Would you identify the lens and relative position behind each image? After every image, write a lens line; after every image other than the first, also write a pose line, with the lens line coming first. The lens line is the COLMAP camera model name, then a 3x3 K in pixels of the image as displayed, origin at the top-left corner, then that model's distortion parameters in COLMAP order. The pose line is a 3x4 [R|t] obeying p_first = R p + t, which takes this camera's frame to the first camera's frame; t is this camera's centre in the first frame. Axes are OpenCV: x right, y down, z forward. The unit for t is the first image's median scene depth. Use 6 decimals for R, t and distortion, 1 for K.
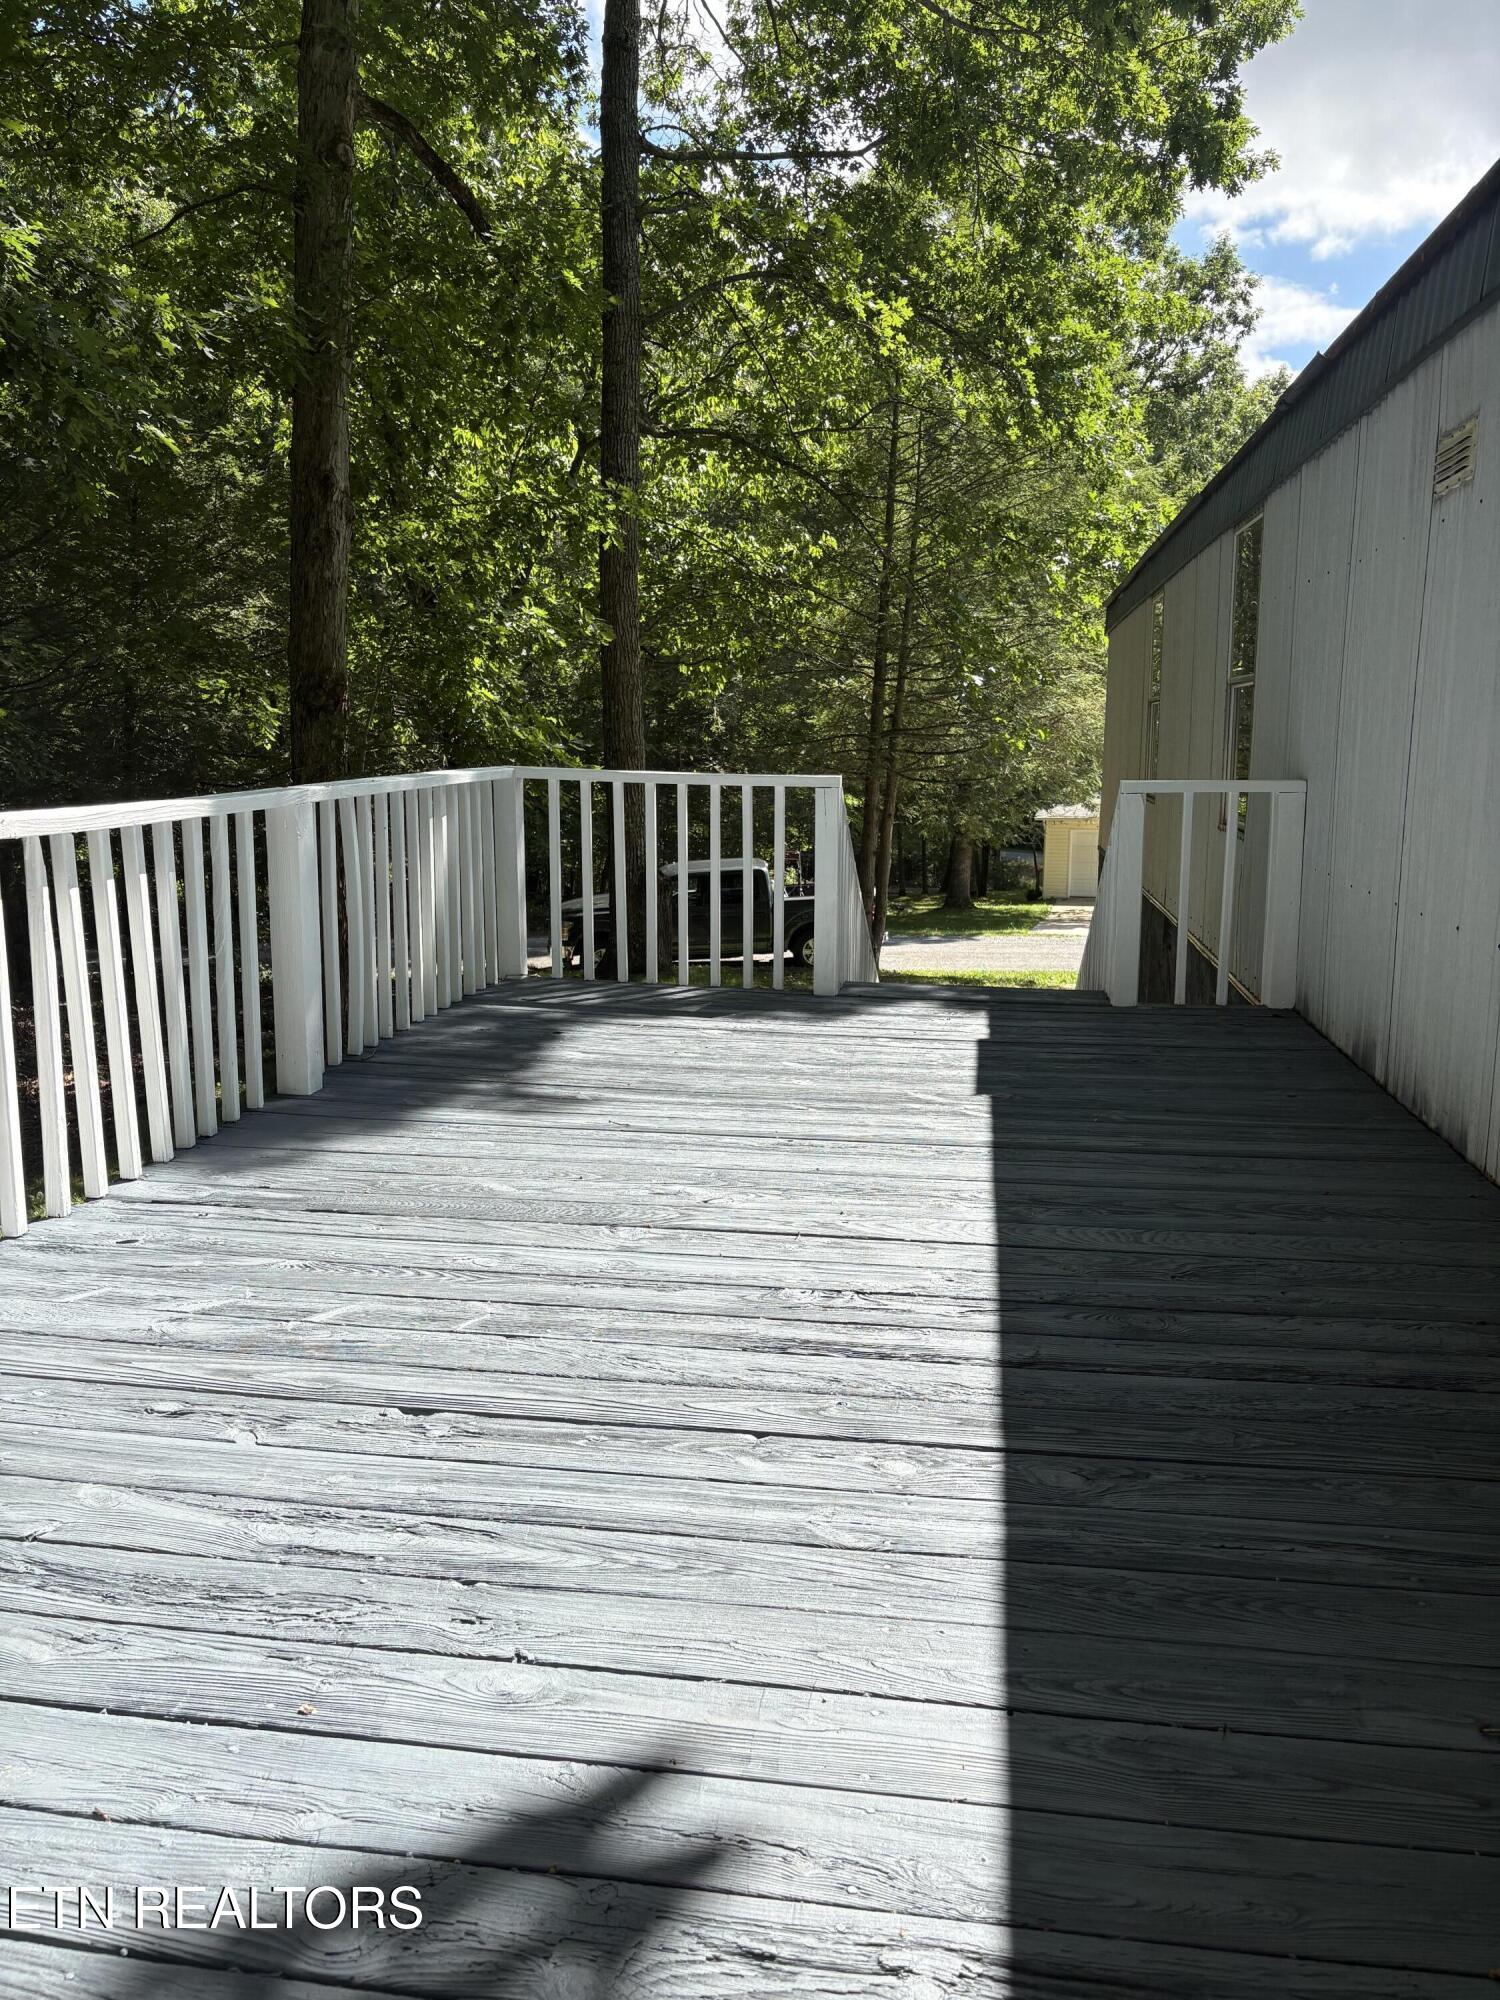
lens RADIAL K [[1497.9, 0, 749.4], [0, 1497.9, 1000.1], [0, 0, 1]] dist [0.011077, 0.002295]
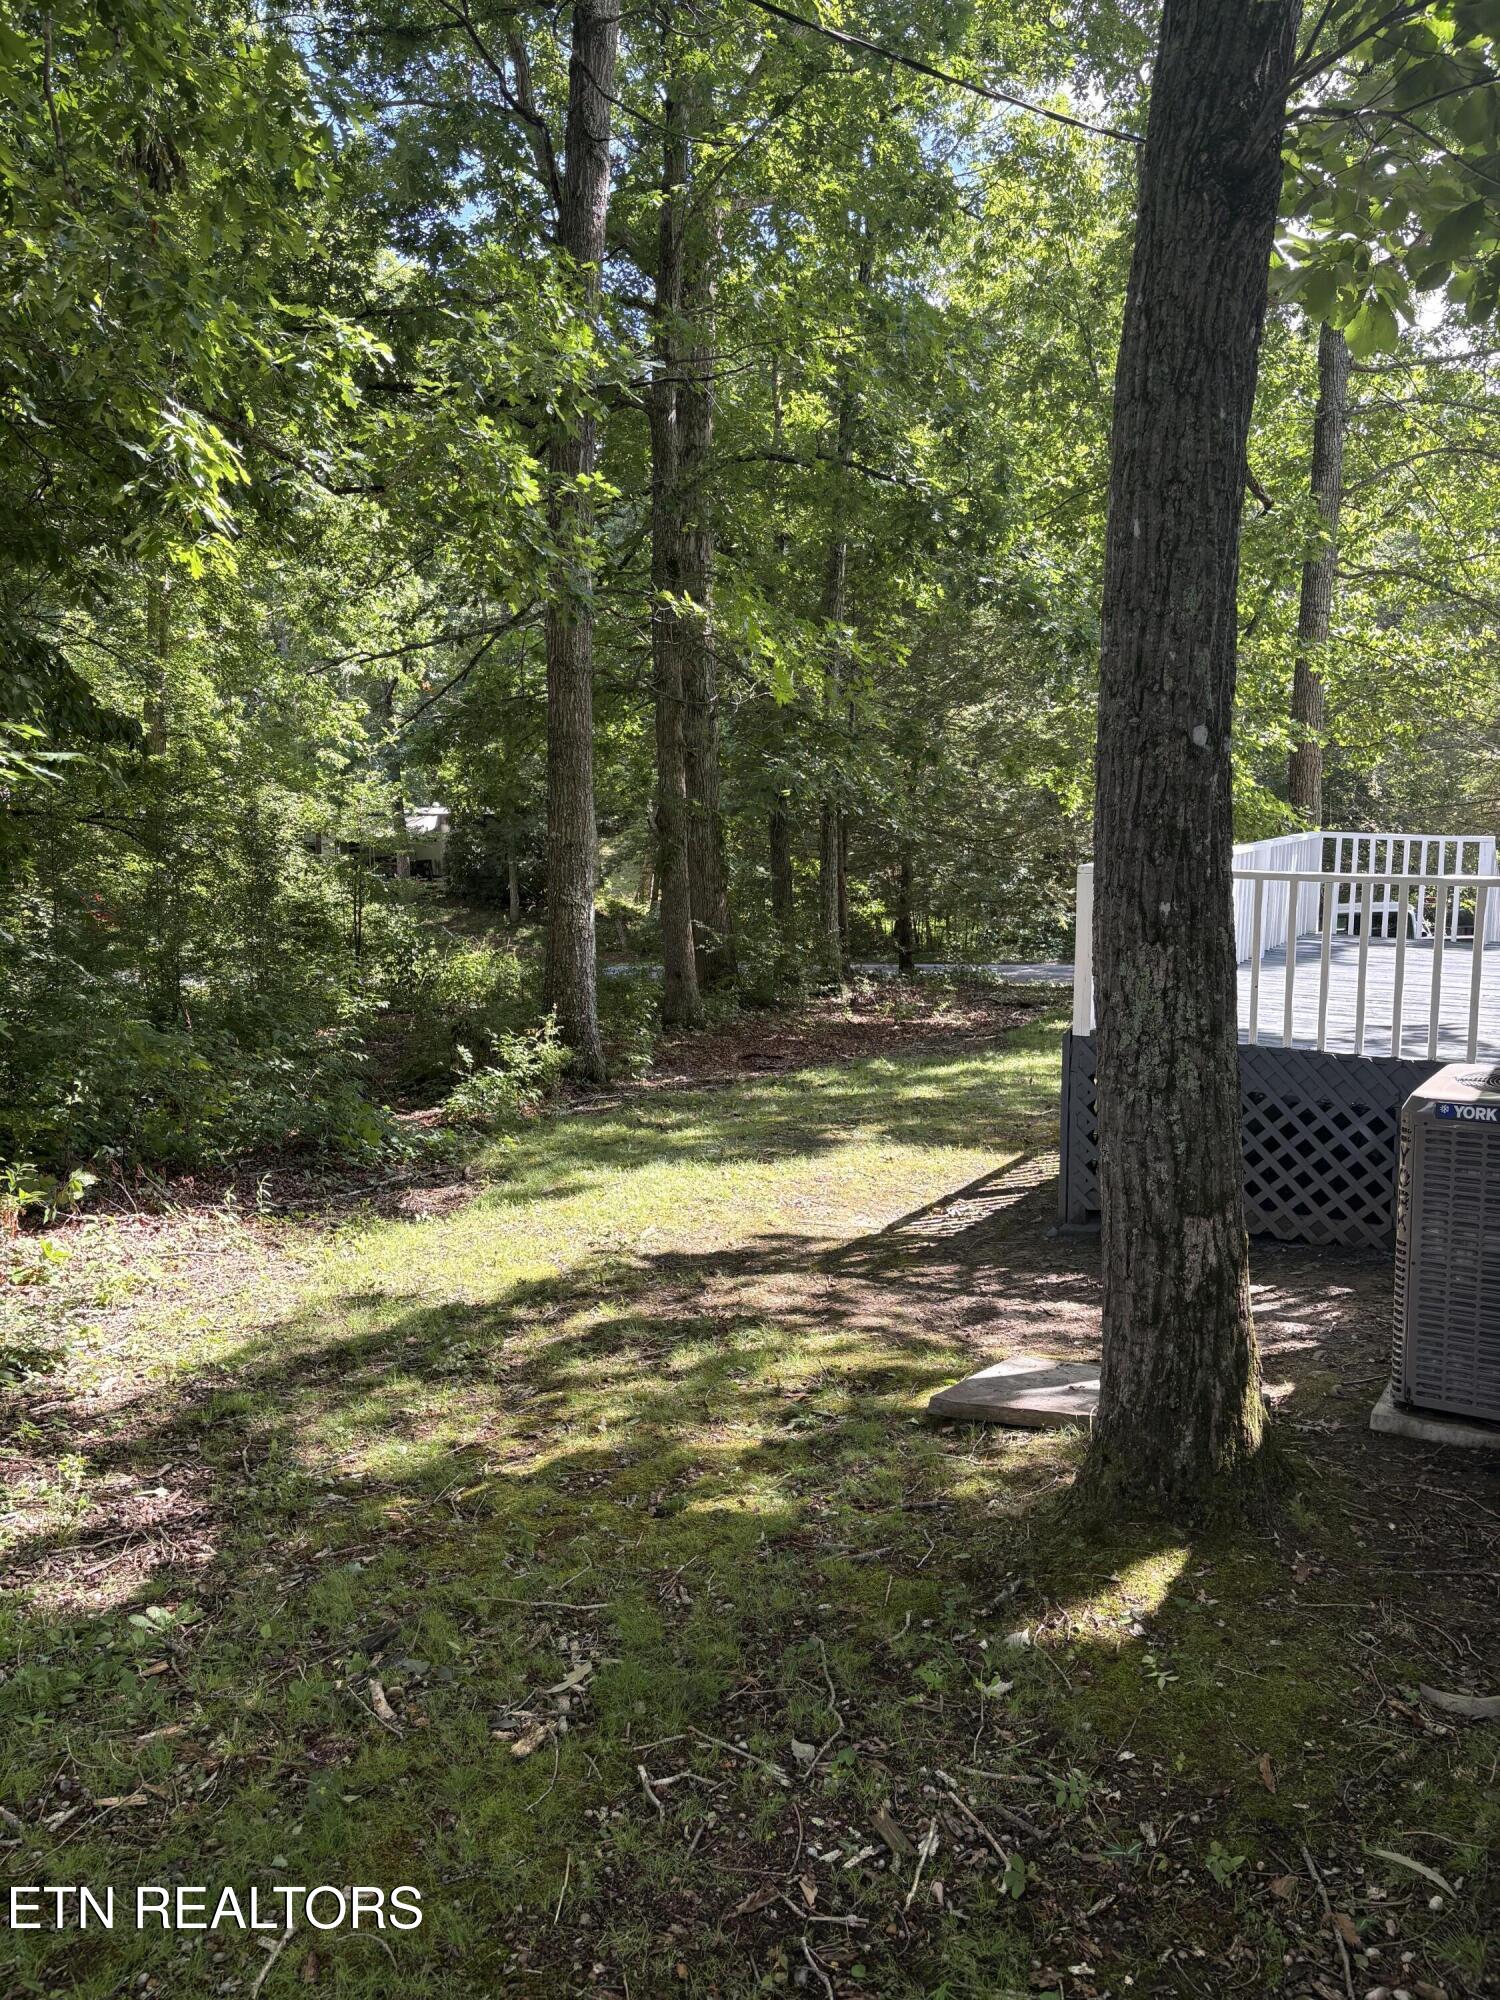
lens RADIAL K [[1497.9, 0, 746.6], [0, 1497.9, 998.5], [0, 0, 1]] dist [0.011077, 0.002295]
pose [[0.922806, 0.052208, -0.381711, -0.019066], [-0.065271, 0.997639, -0.021345, 0.042856], [0.379695, 0.044612, 0.924035, -0.304005]]
